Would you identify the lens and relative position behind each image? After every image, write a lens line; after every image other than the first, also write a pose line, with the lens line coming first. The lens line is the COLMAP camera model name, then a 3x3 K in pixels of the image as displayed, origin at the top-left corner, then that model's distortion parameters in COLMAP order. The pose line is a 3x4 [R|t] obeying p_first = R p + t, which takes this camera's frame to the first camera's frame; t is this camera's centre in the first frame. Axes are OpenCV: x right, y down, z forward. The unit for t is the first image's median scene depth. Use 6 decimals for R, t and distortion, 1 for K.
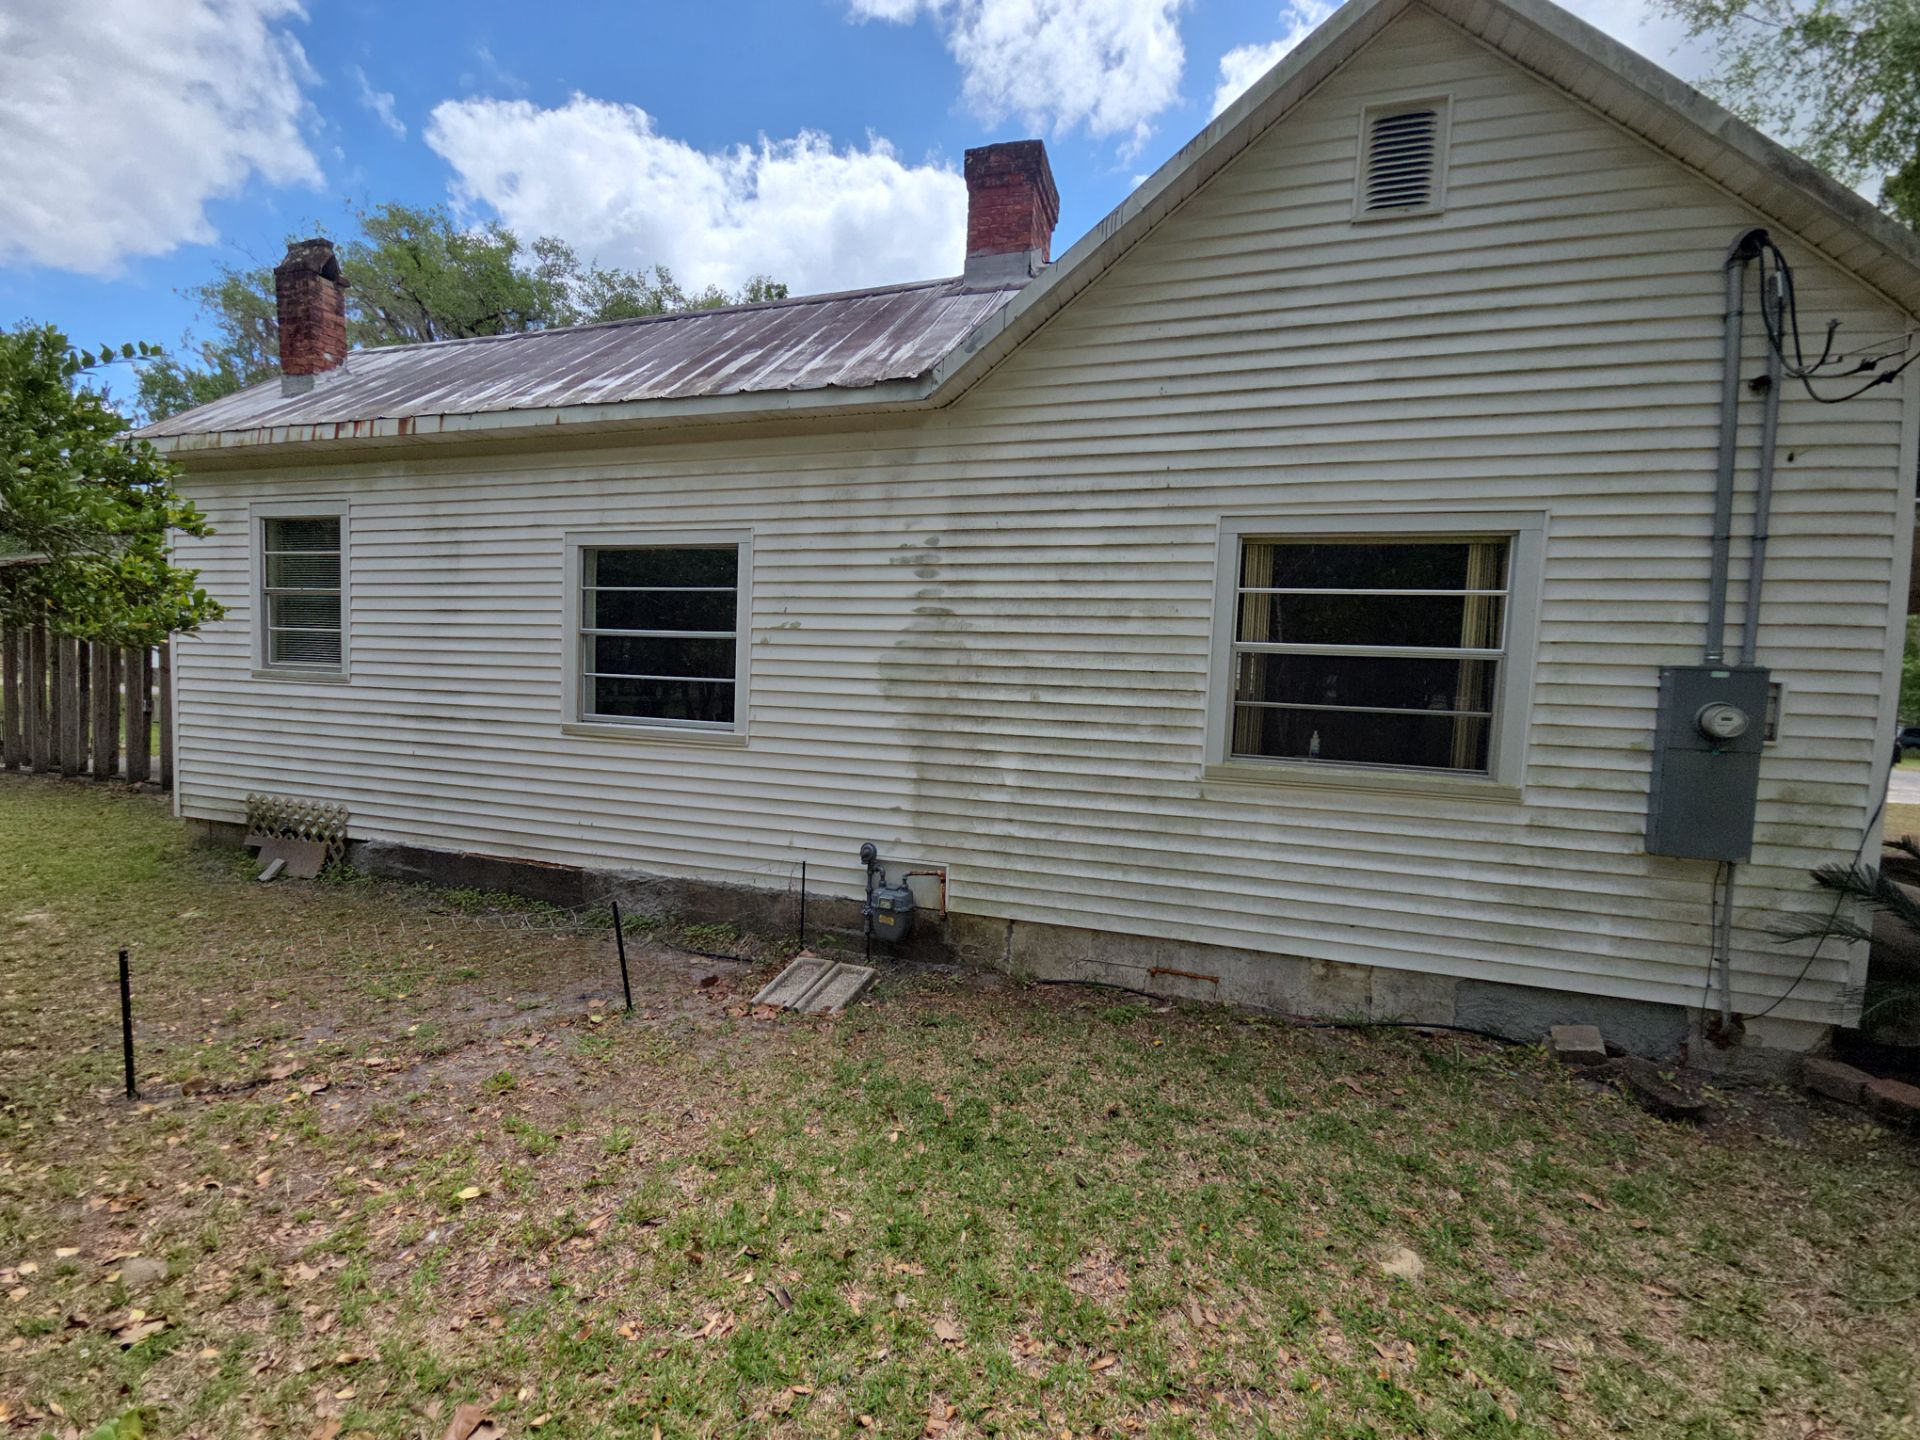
lens RADIAL K [[754.1, 0, 955.5], [0, 754.1, 715.9], [0, 0, 1]] dist [-0.001162, -0.004496]
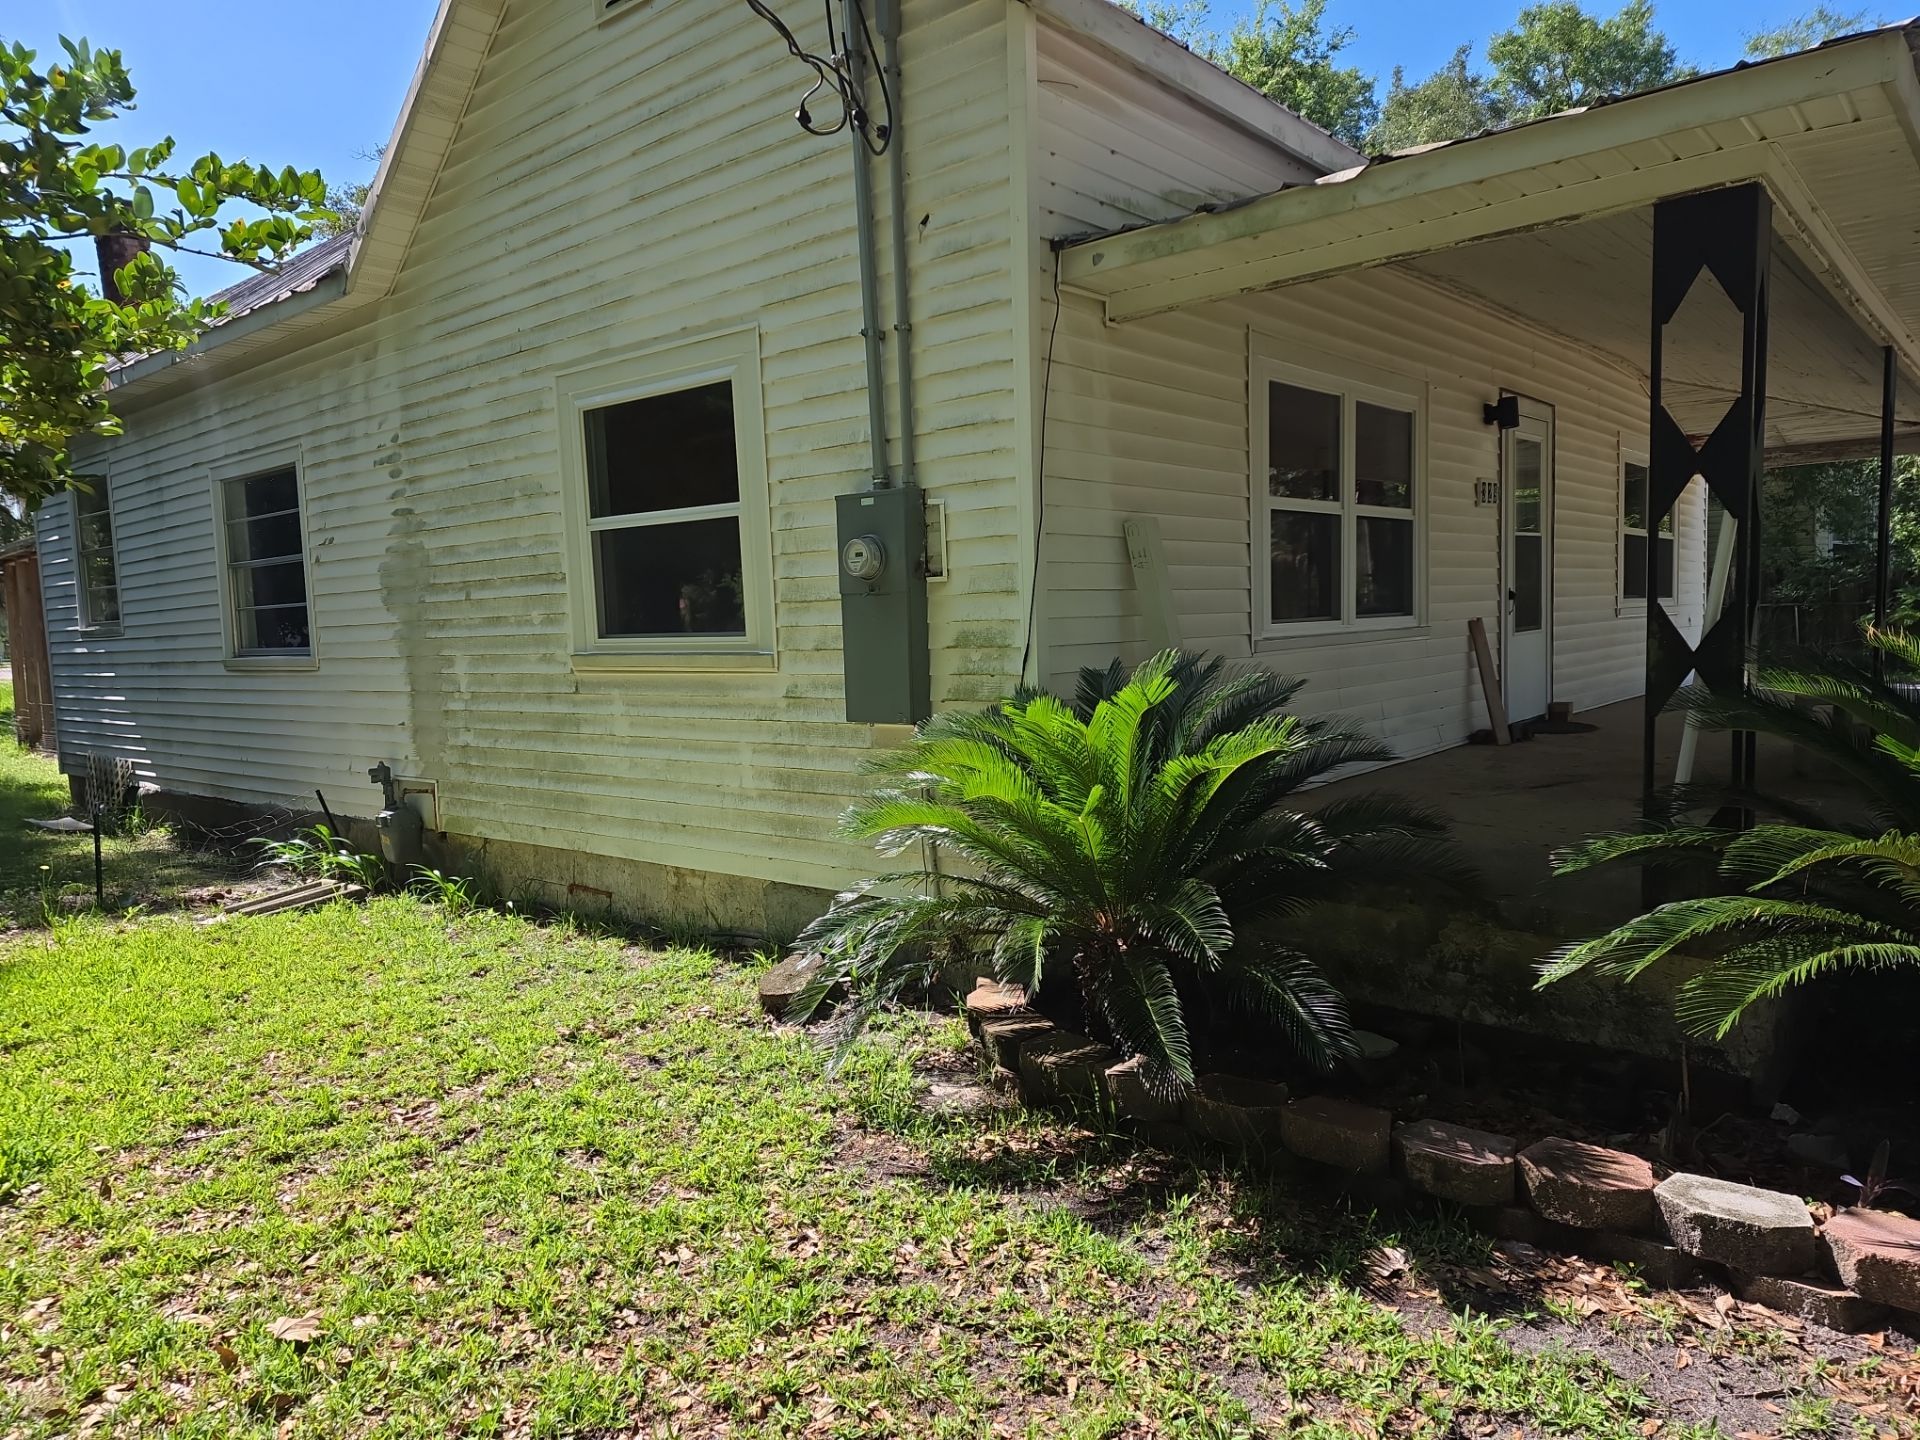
lens RADIAL K [[1291.4, 0, 961.5], [0, 1291.4, 713.8], [0, 0, 1]] dist [0.066788, -0.034487]
pose [[0.910914, -0.041410, -0.410512, 1.513376], [0.052828, 0.998467, 0.016504, 0.145719], [0.409199, -0.036720, 0.911706, -0.257475]]
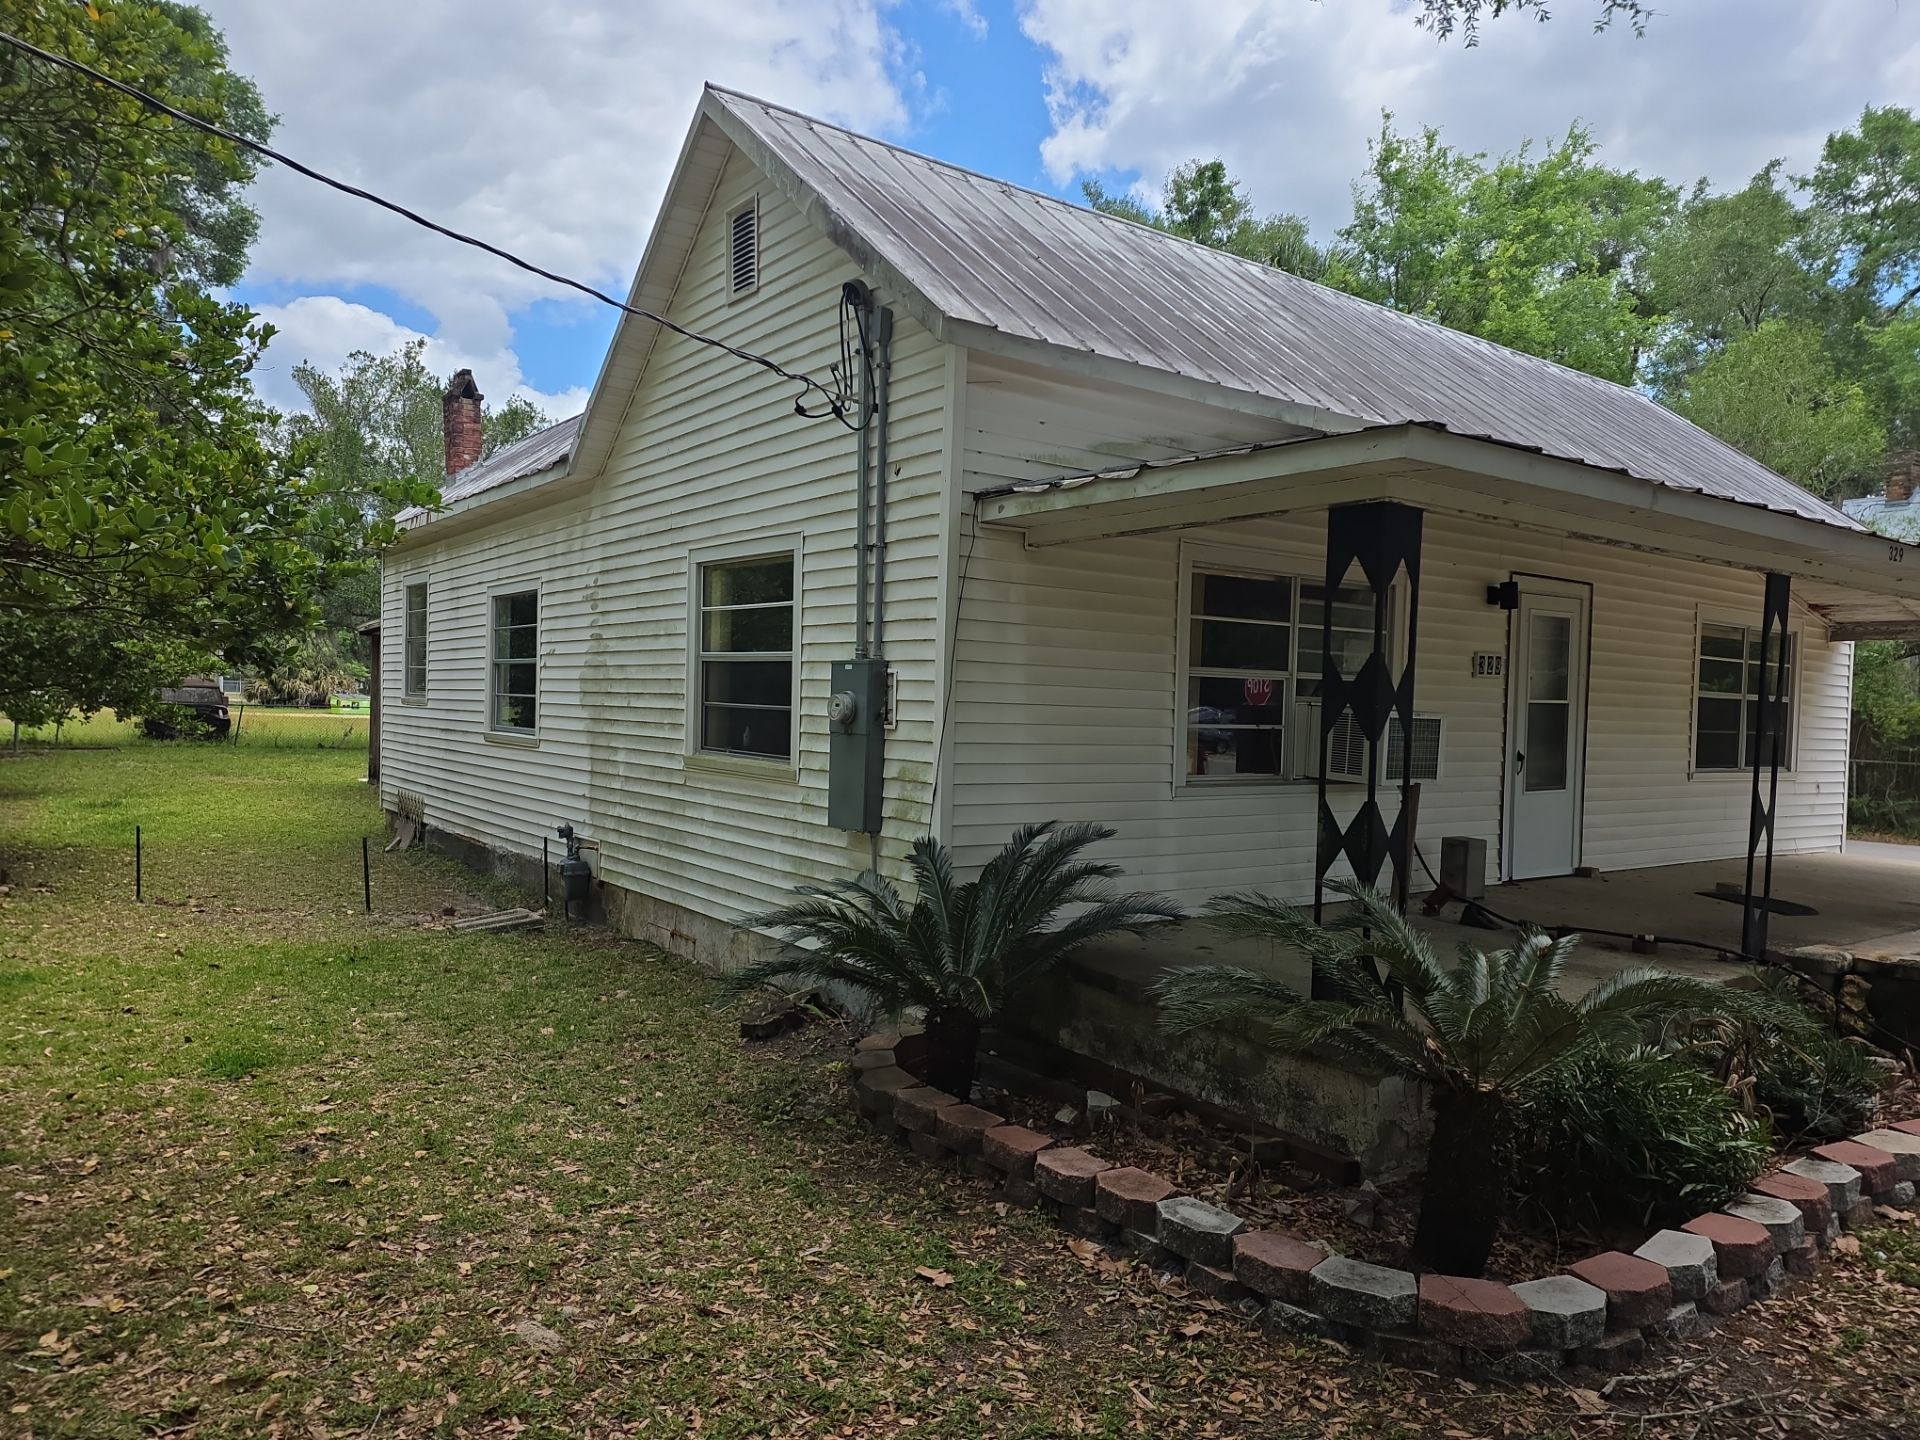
lens RADIAL K [[1291.4, 0, 947.6], [0, 1291.4, 717.6], [0, 0, 1]] dist [0.066788, -0.034487]
pose [[0.796817, -0.007932, -0.604169, 2.074684], [-0.024931, 0.998631, -0.045992, 0.096411], [0.603706, 0.051710, 0.795528, -0.423637]]
